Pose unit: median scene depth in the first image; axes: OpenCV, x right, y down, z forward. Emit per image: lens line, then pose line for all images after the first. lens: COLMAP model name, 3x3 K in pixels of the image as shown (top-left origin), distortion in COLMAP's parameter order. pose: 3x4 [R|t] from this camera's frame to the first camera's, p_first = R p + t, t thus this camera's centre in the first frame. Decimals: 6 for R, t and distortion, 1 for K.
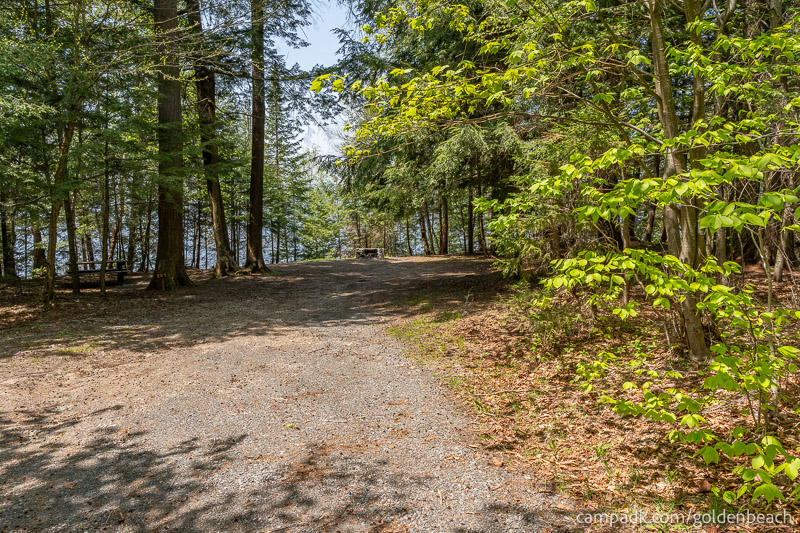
lens RADIAL K [[561.0, 0, 400.0], [0, 561.0, 266.5], [0, 0, 1]] dist [0.004884, 0.001721]
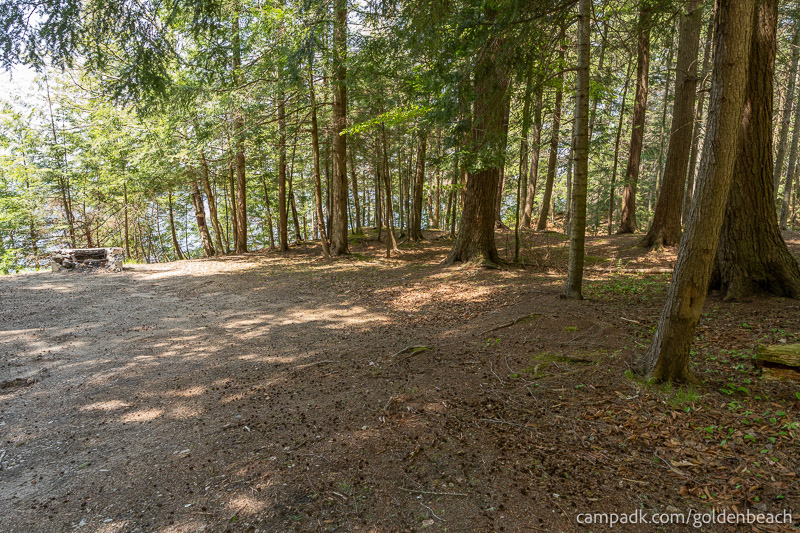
lens RADIAL K [[561.0, 0, 400.0], [0, 561.0, 266.5], [0, 0, 1]] dist [0.004884, 0.001721]
pose [[0.919516, -0.041584, 0.390846, 0.001739], [0.033308, 0.999055, 0.027932, -0.018378], [-0.391638, -0.012666, 0.920032, 0.389664]]
